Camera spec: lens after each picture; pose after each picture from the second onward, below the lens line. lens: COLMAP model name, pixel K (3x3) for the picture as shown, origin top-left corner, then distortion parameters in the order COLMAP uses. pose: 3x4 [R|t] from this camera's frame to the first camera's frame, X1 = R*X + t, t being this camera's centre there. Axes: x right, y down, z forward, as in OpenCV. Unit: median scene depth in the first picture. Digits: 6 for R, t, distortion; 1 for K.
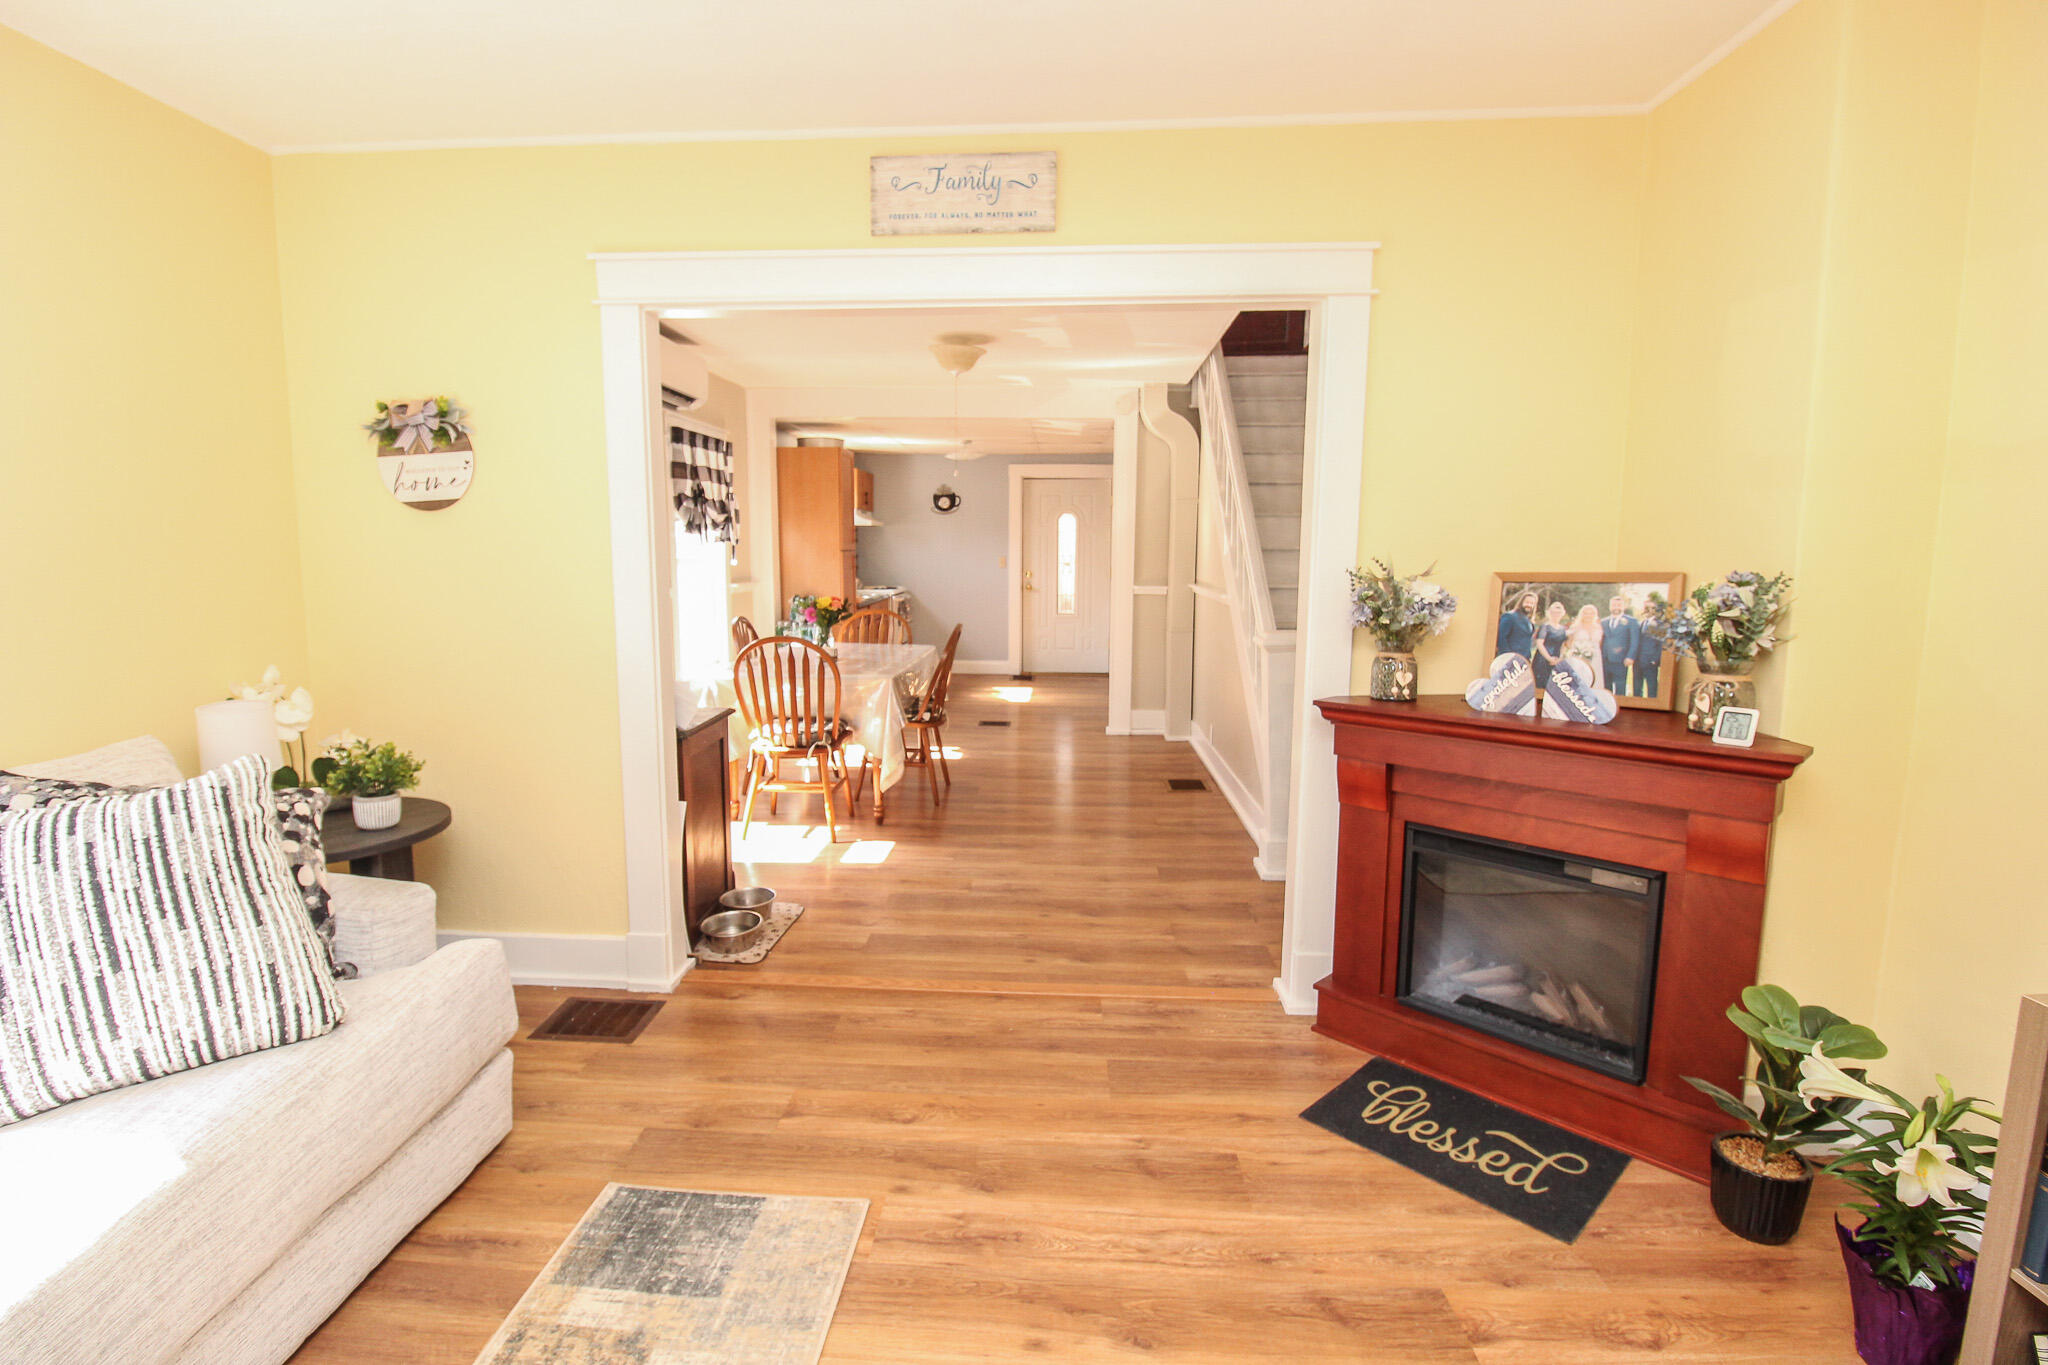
lens RADIAL K [[944.5, 0, 988.7], [0, 944.5, 680.3], [0, 0, 1]] dist [0.002277, -0.015201]
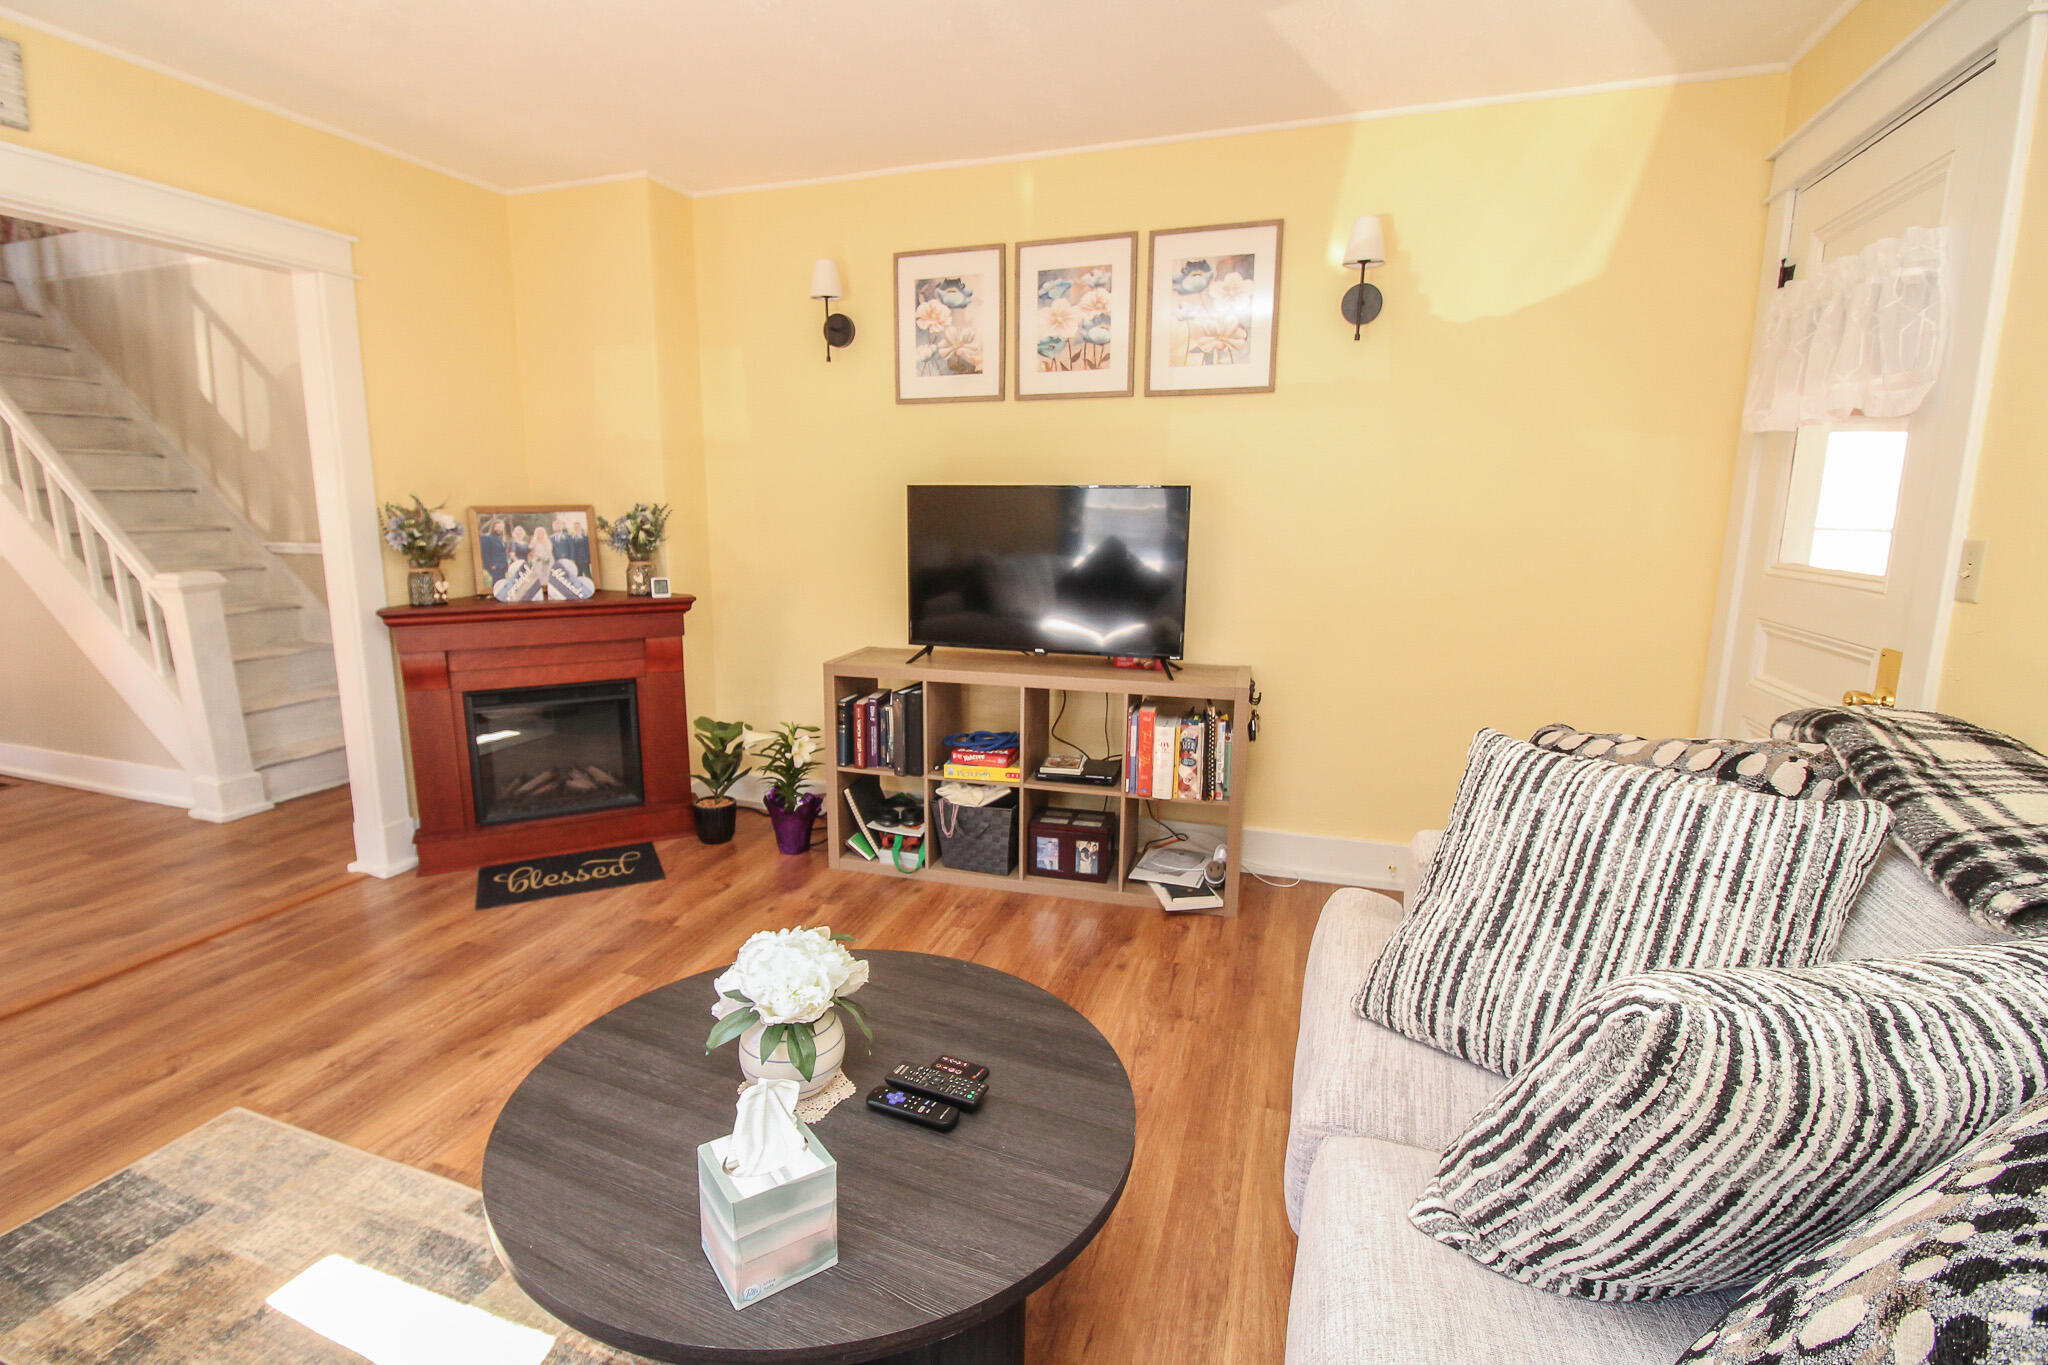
lens RADIAL K [[944.5, 0, 988.7], [0, 944.5, 680.3], [0, 0, 1]] dist [0.002277, -0.015201]
pose [[0.263760, -0.170555, 0.949390, -0.303870], [0.121058, 0.982315, 0.142837, 0.014985], [-0.956962, 0.077257, 0.279743, -0.045845]]
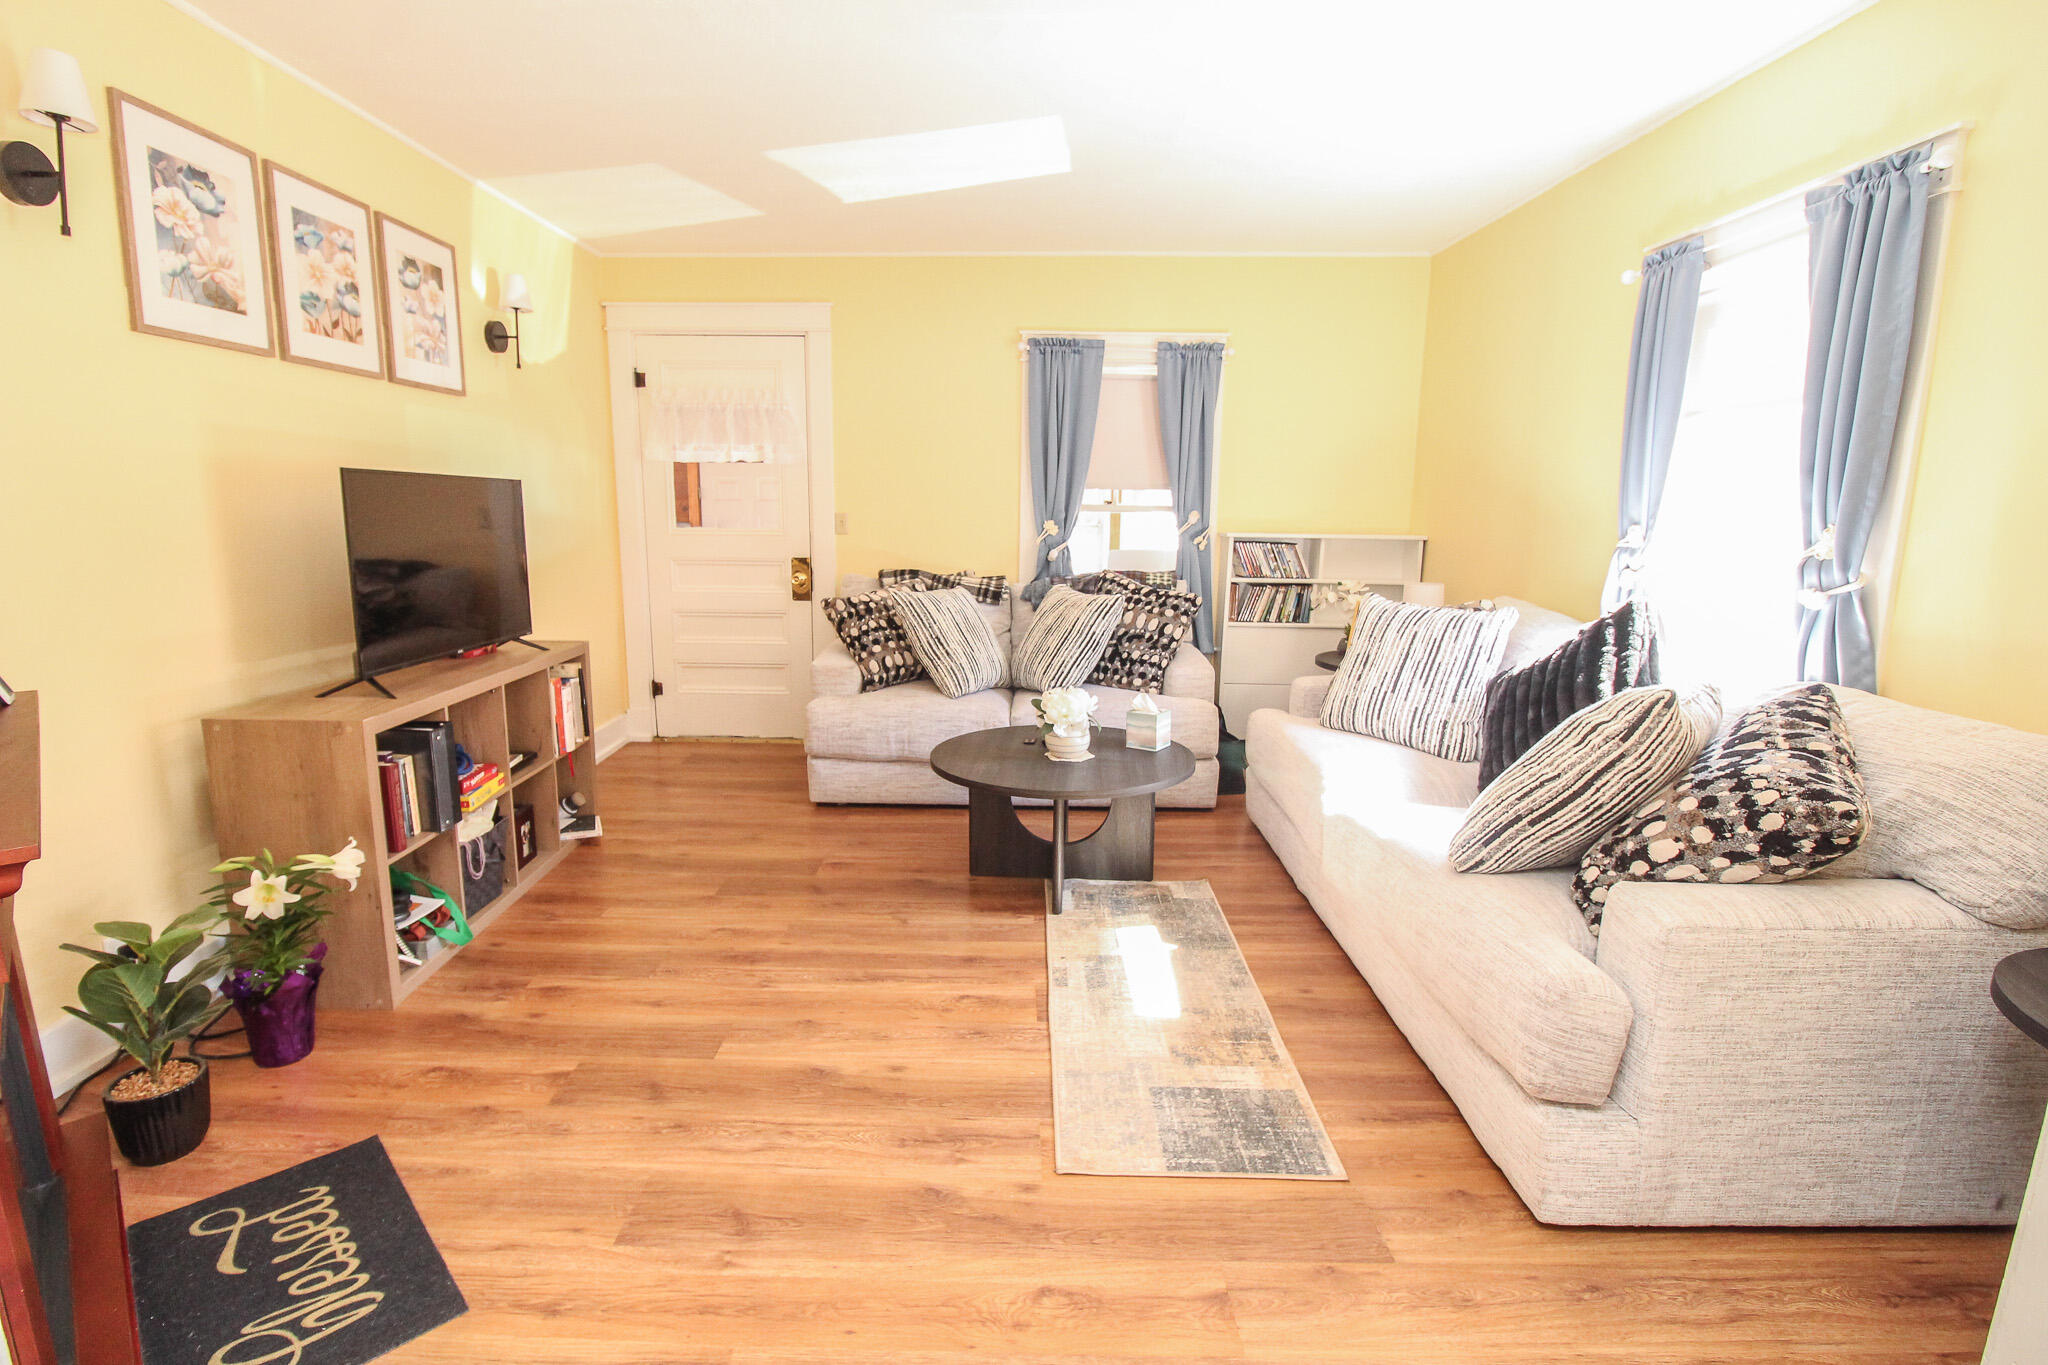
lens RADIAL K [[944.5, 0, 988.7], [0, 944.5, 680.3], [0, 0, 1]] dist [0.002277, -0.015201]
pose [[-0.998567, 0.000906, -0.053515, -0.003016], [-0.015611, 0.951455, 0.307391, -0.076008], [0.051196, 0.307785, -0.950077, 0.652371]]
